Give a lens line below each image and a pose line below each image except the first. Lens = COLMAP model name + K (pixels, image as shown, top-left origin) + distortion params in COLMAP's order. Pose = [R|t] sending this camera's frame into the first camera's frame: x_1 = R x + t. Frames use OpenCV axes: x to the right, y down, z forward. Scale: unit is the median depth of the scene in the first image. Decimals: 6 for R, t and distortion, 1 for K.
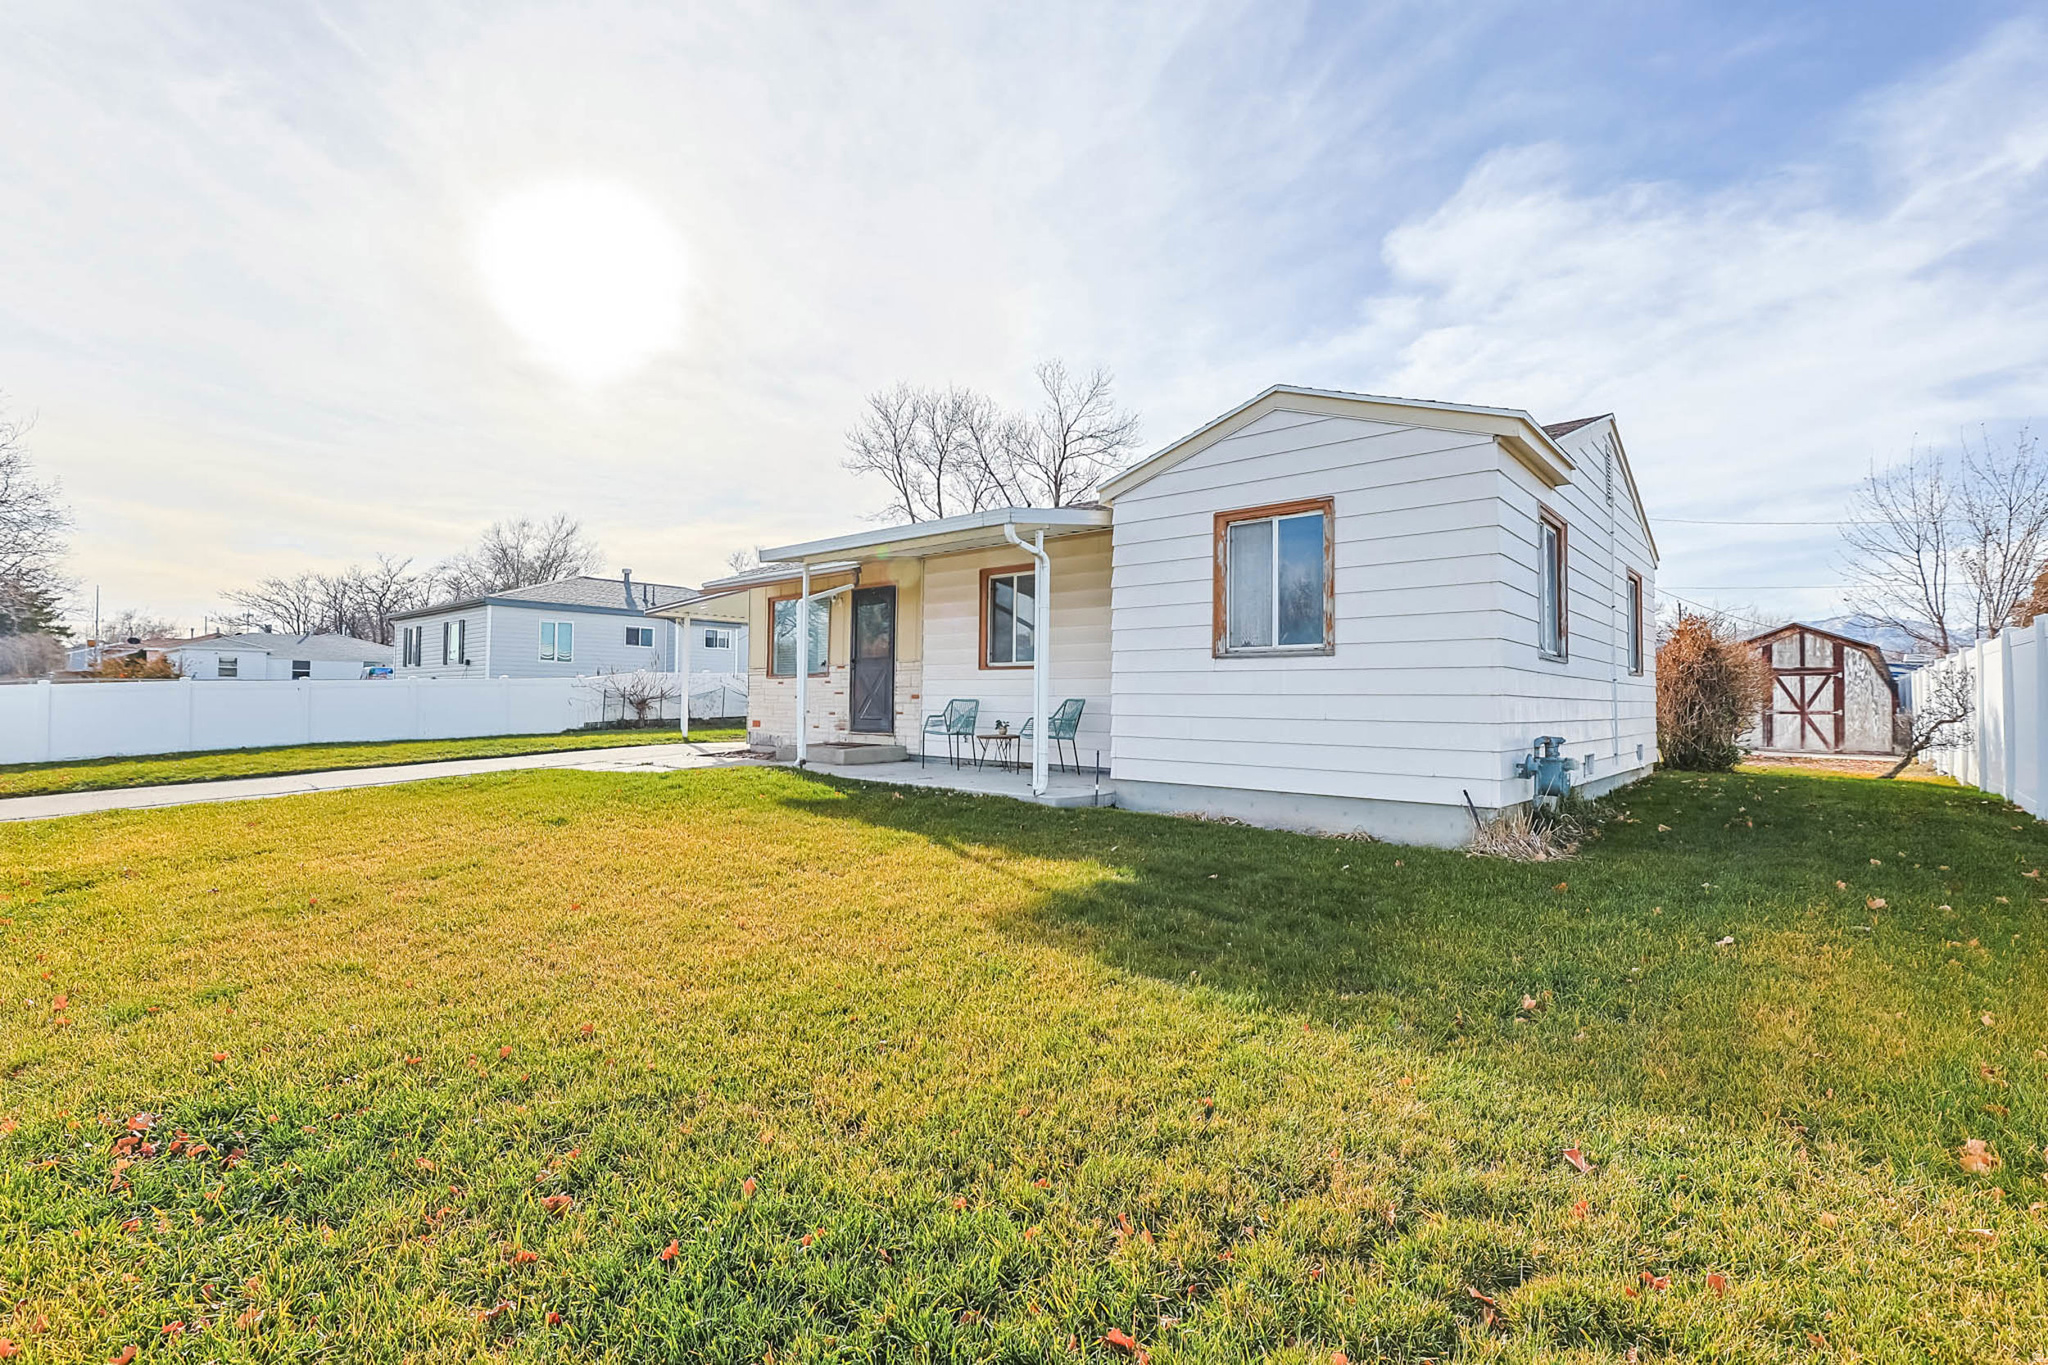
lens RADIAL K [[848.1, 0, 1030.8], [0, 848.1, 695.5], [0, 0, 1]] dist [-0.000784, -0.000031]
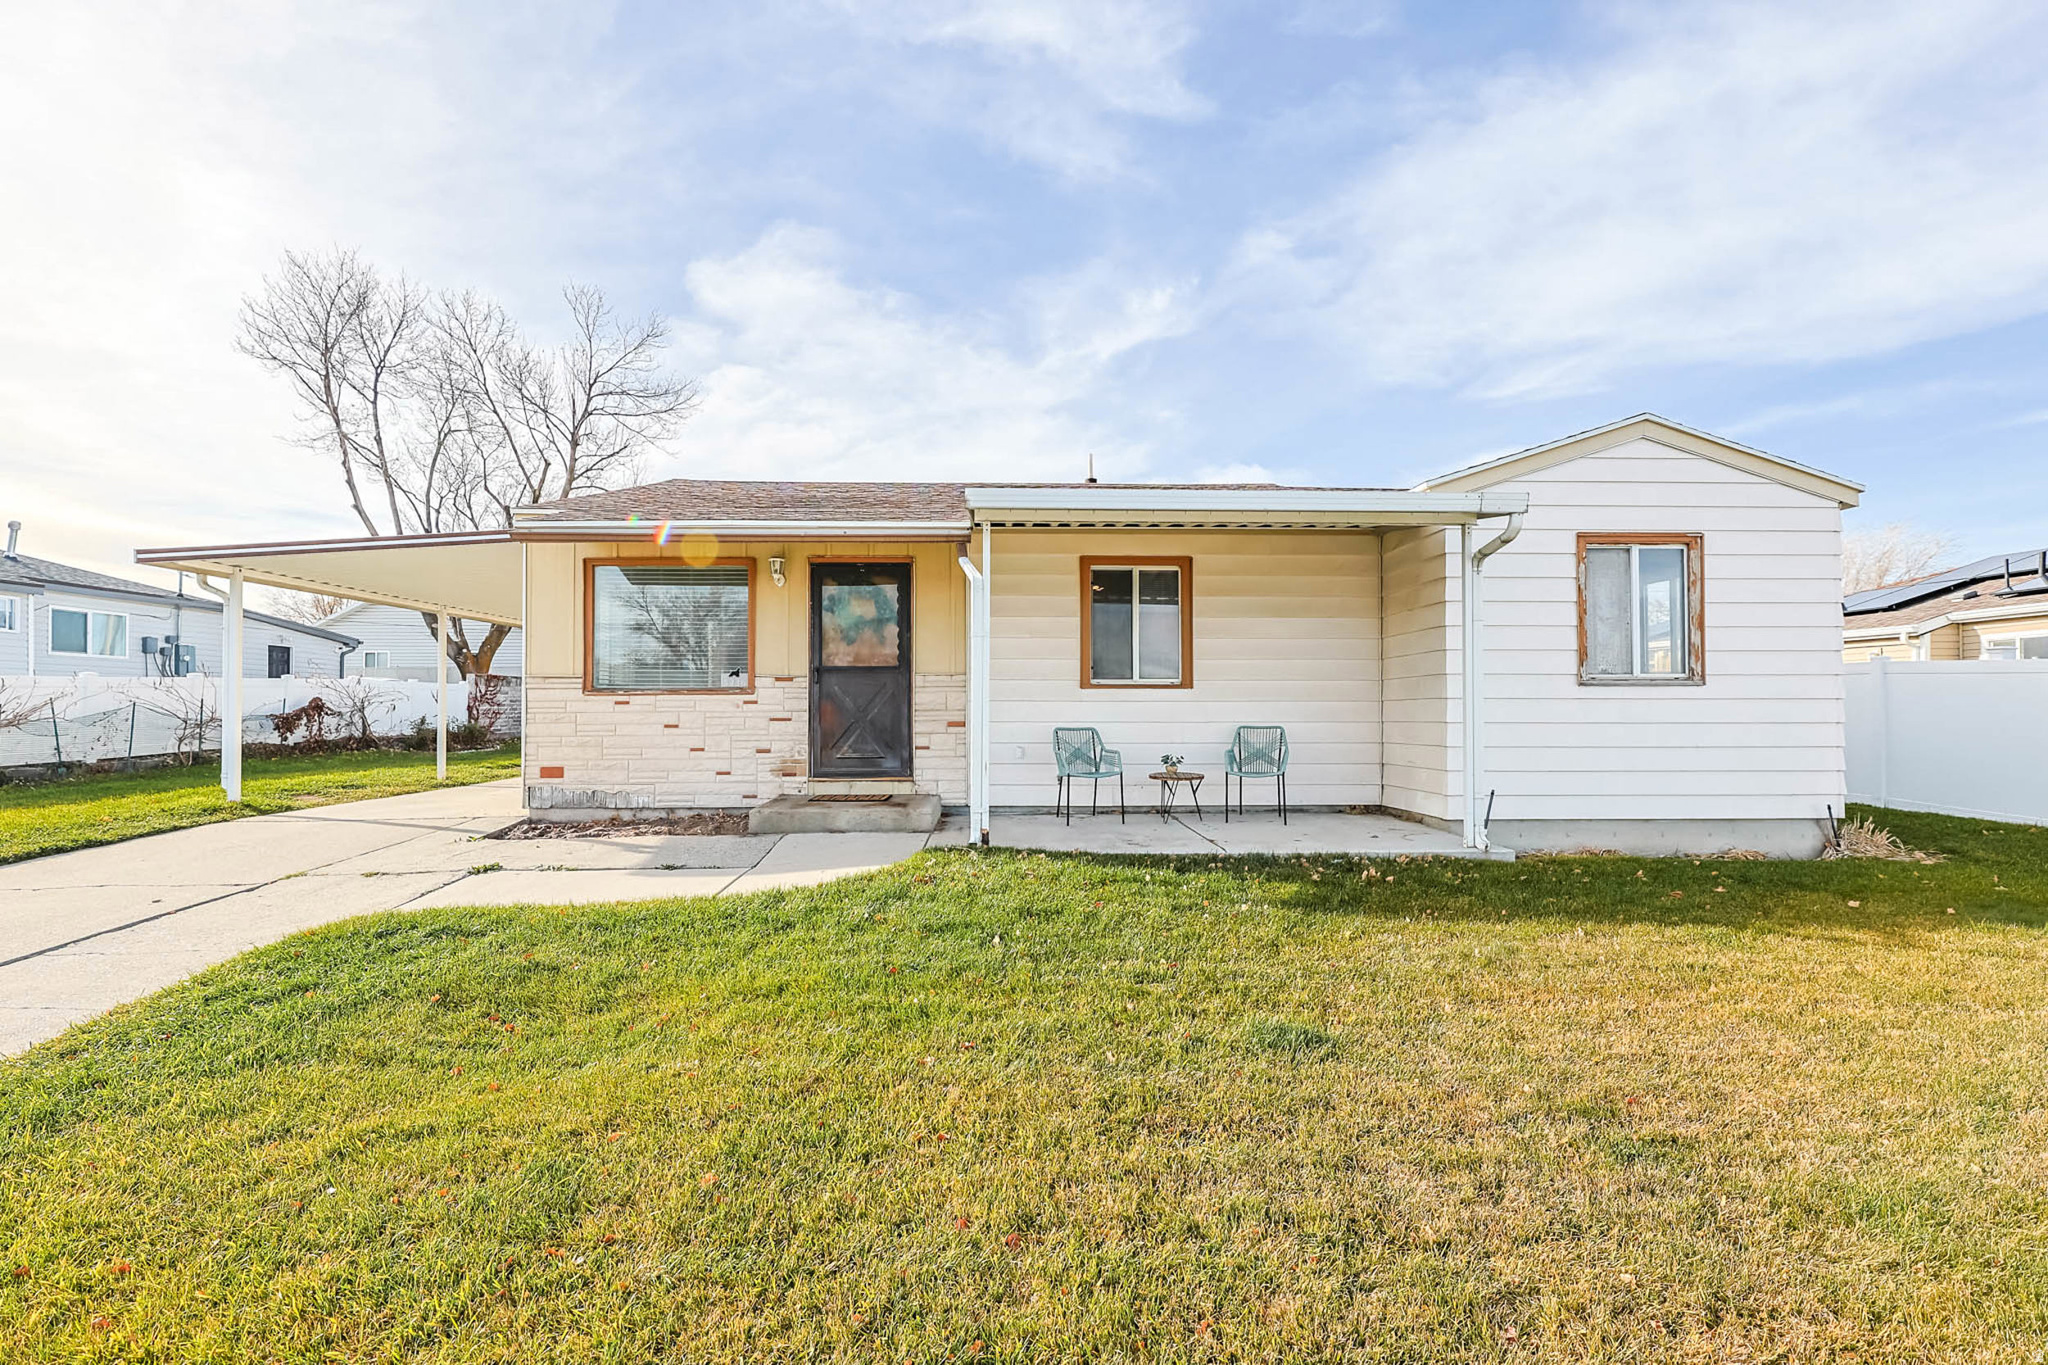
lens RADIAL K [[848.1, 0, 1030.8], [0, 848.1, 695.5], [0, 0, 1]] dist [-0.000784, -0.000031]
pose [[0.767708, 0.001482, 0.640798, -0.622031], [0.004074, 0.999966, -0.007194, -0.019558], [-0.640787, 0.008134, 0.767676, 0.475338]]
